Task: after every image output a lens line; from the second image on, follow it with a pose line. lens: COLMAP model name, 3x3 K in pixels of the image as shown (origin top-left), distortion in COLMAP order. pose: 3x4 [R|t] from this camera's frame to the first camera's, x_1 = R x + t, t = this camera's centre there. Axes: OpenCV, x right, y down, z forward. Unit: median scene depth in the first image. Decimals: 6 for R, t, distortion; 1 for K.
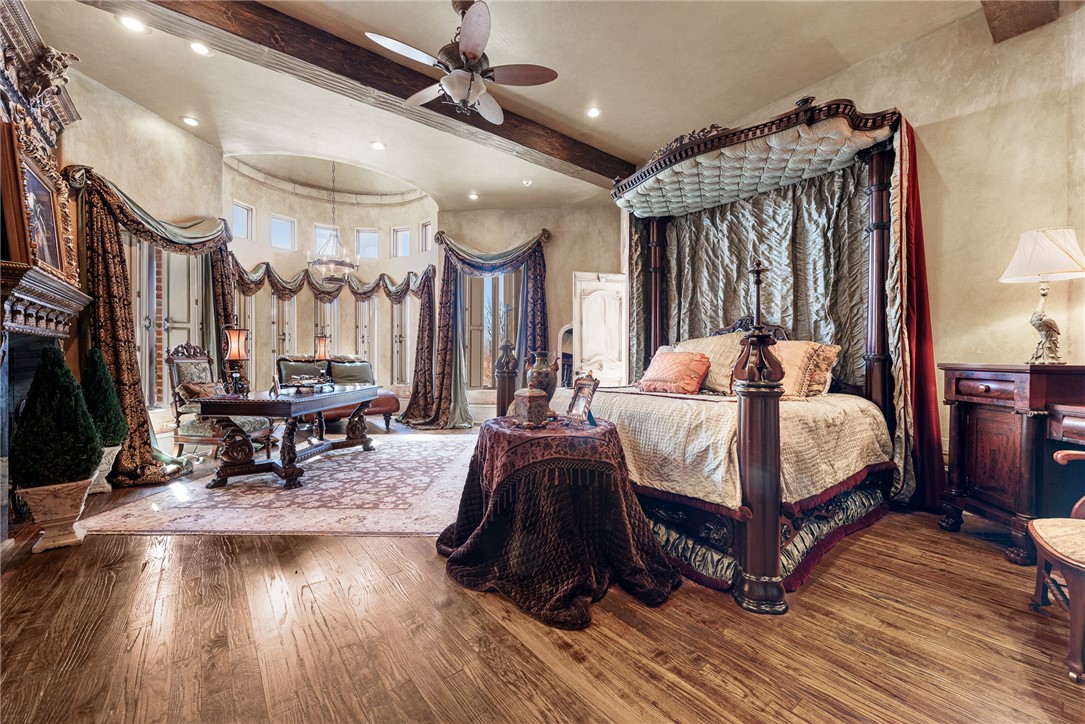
lens RADIAL K [[441.7, 0, 540.7], [0, 441.7, 357.3], [0, 0, 1]] dist [0.009187, -0.000876]
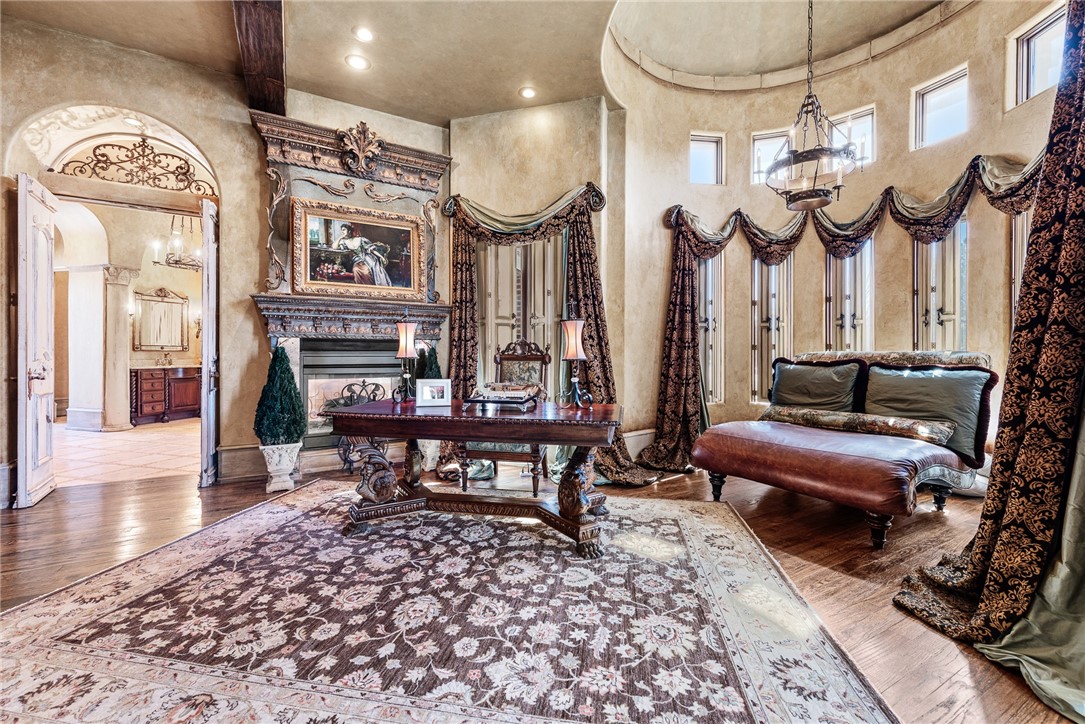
lens RADIAL K [[441.7, 0, 537.3], [0, 441.7, 357.6], [0, 0, 1]] dist [0.009187, -0.000876]
pose [[-0.159304, 0.006389, -0.987209, 0.118725], [-0.004554, 0.999964, 0.007206, -0.004125], [0.987219, 0.005643, -0.159269, 1.446765]]
